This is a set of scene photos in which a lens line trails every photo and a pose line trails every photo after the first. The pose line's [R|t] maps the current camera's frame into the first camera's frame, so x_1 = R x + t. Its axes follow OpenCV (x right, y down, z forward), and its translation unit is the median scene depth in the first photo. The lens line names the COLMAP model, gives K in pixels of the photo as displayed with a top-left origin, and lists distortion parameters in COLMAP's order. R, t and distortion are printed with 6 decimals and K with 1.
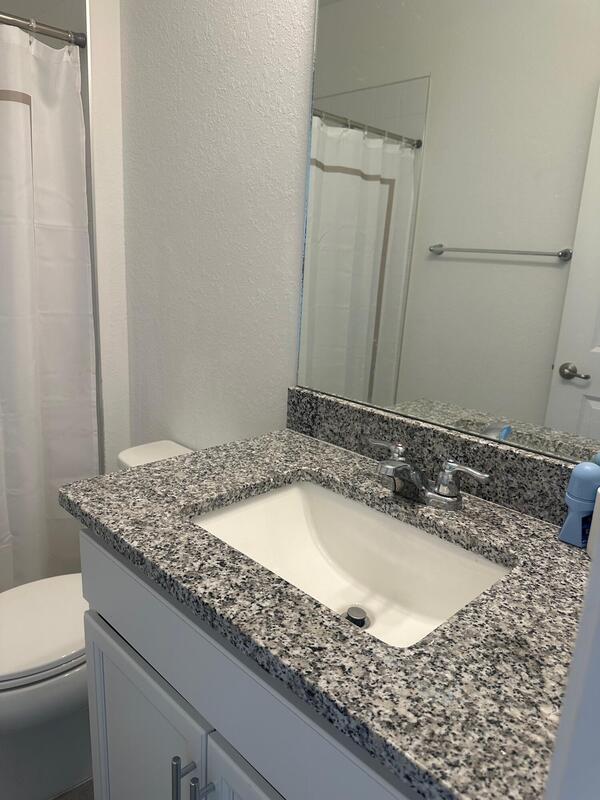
lens RADIAL K [[574.8, 0, 315.1], [0, 574.8, 397.4], [0, 0, 1]] dist [0.061168, -0.091305]
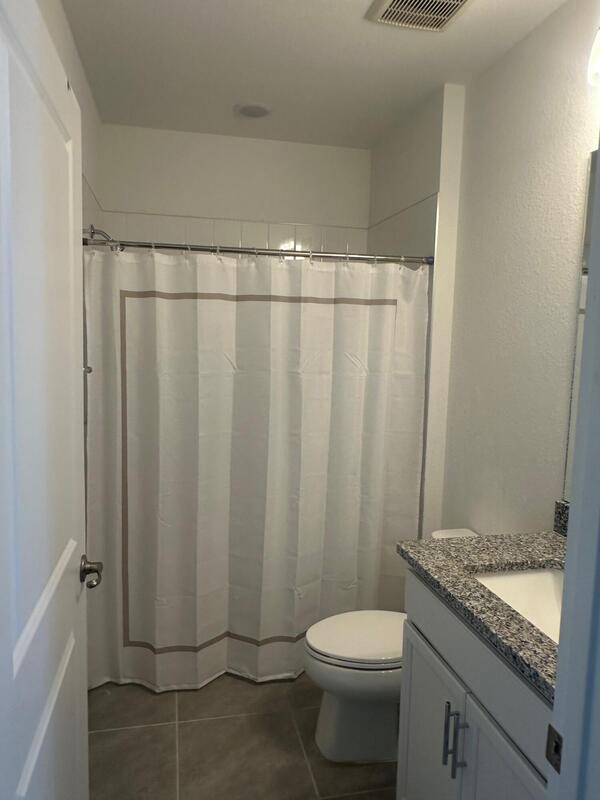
lens RADIAL K [[563.2, 0, 300.0], [0, 563.2, 400.0], [0, 0, 1]] dist [0.001779, -0.002272]
pose [[0.839857, 0.025712, -0.542198, 0.224814], [-0.114360, 0.984839, -0.130440, -0.012306], [0.530624, 0.171557, 0.830064, -0.645184]]
